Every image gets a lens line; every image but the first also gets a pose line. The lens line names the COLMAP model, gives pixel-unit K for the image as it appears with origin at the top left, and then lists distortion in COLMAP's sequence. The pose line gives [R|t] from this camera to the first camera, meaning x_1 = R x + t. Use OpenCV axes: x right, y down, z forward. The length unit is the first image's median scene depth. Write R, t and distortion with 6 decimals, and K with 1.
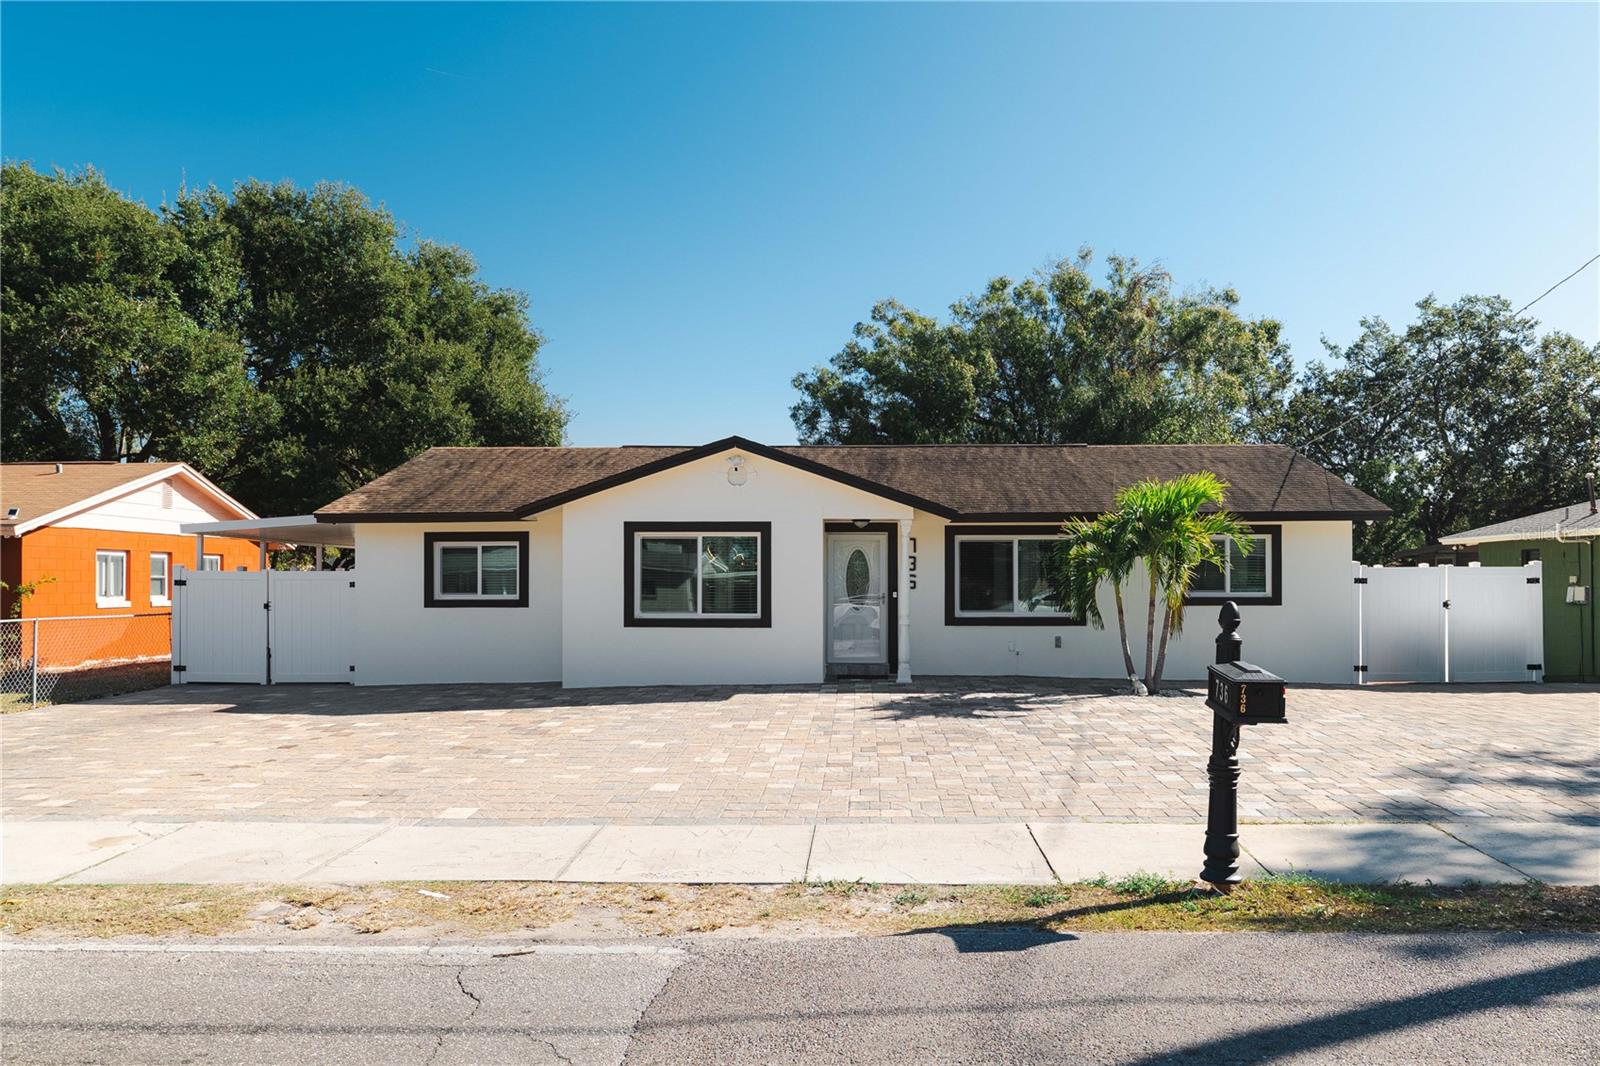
lens RADIAL K [[1018.2, 0, 804.0], [0, 1018.2, 548.7], [0, 0, 1]] dist [-0.007776, -0.006780]
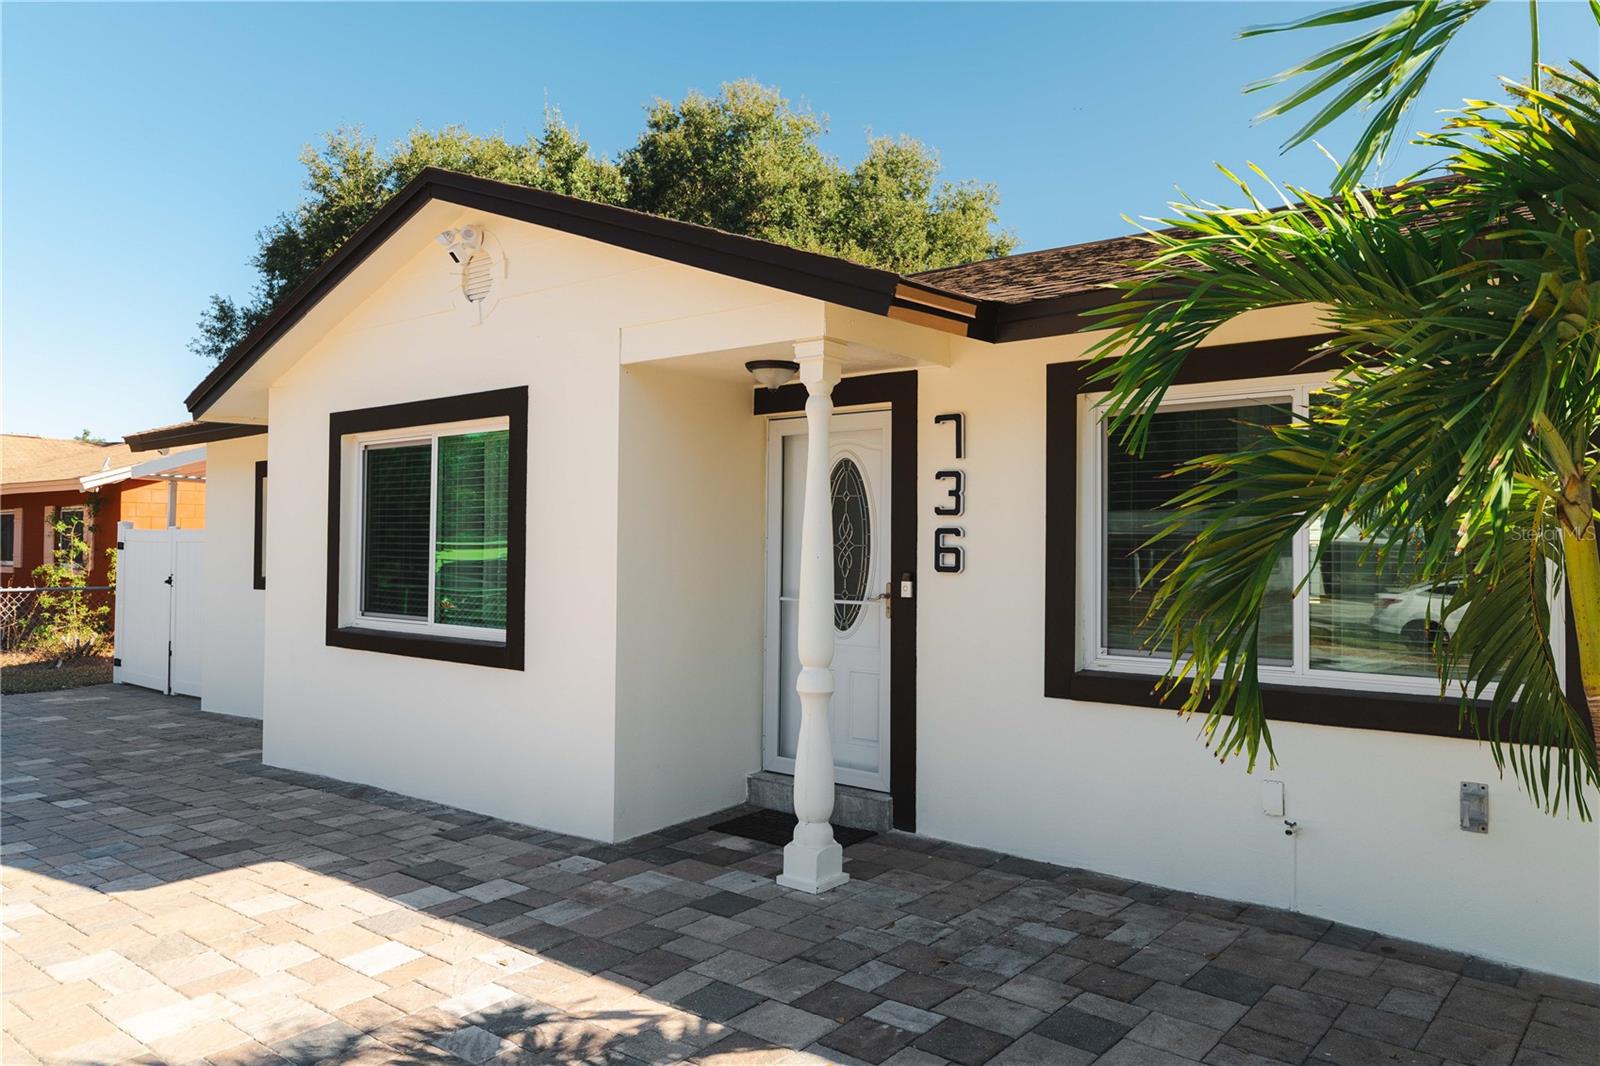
lens RADIAL K [[1087.0, 0, 806.6], [0, 1087.0, 530.3], [0, 0, 1]] dist [0.007577, 0.001449]
pose [[0.818066, -0.004653, -0.575105, 0.251293], [0.010419, 0.999923, 0.006731, 0.022186], [0.575030, -0.011498, 0.818052, 0.657439]]
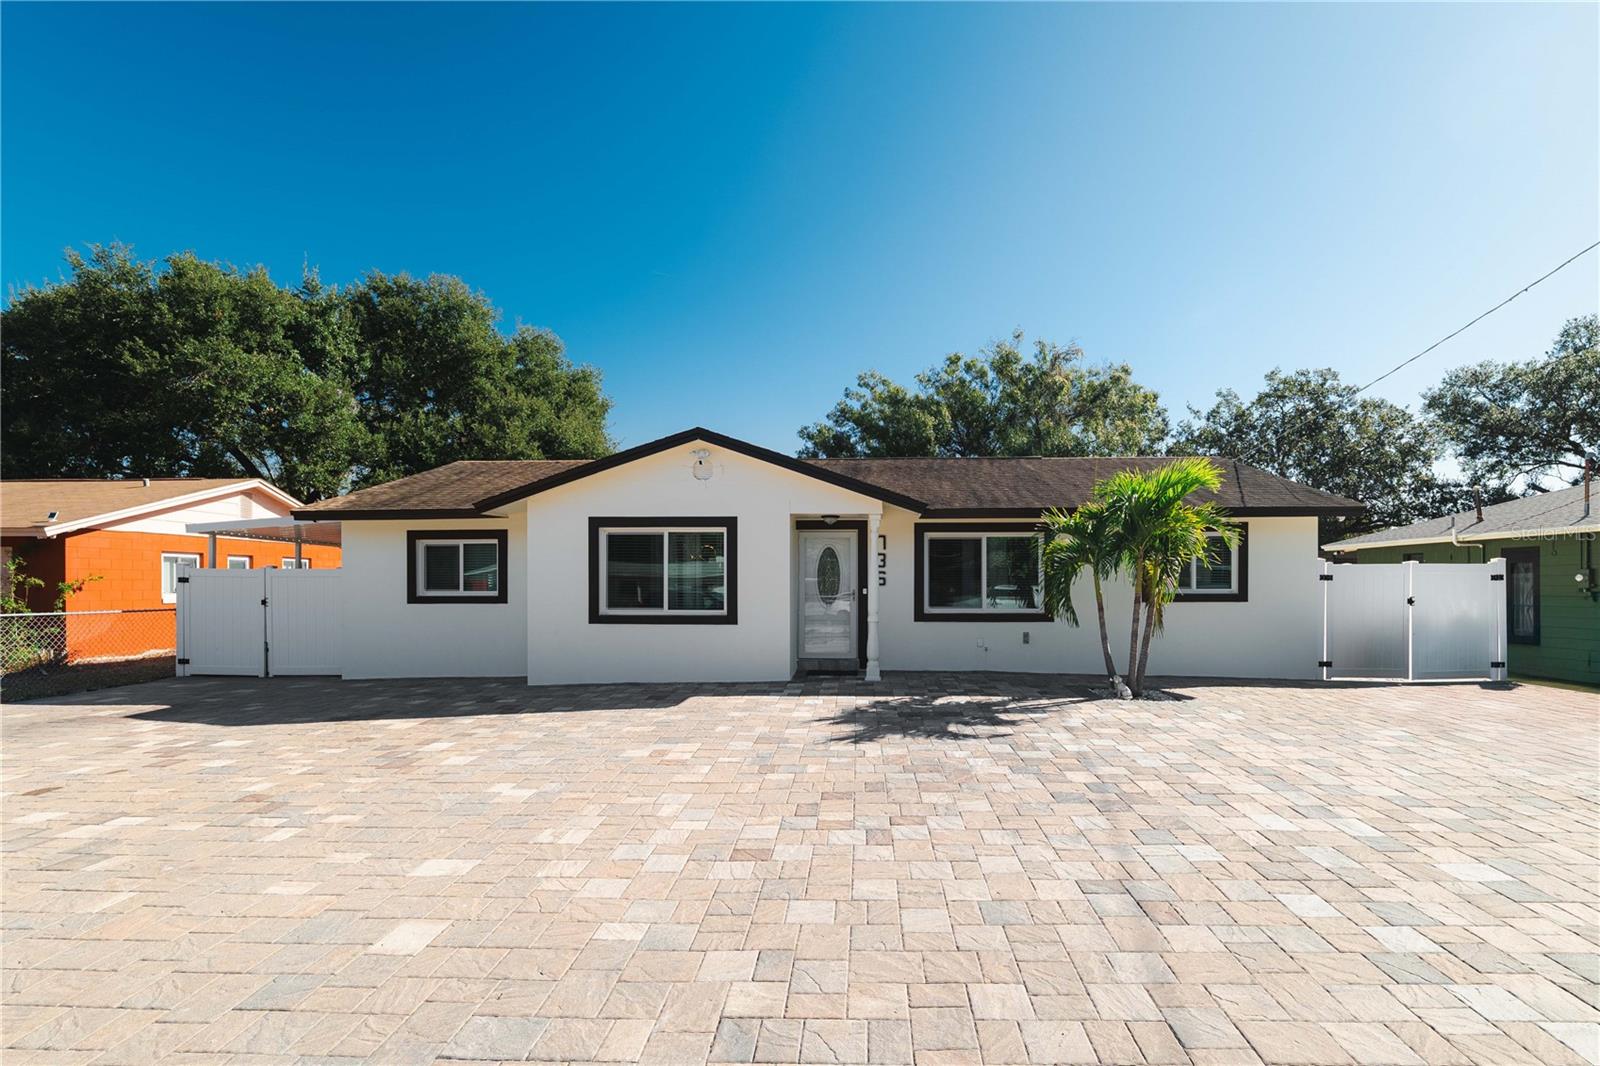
lens RADIAL K [[670.3, 0, 826.4], [0, 670.3, 575.7], [0, 0, 1]] dist [-0.014403, 0.002133]
pose [[0.999938, 0.000468, 0.011087, 0.041662], [-0.000674, 0.999826, 0.018635, 0.016459], [-0.011076, -0.018641, 0.999765, 0.317769]]
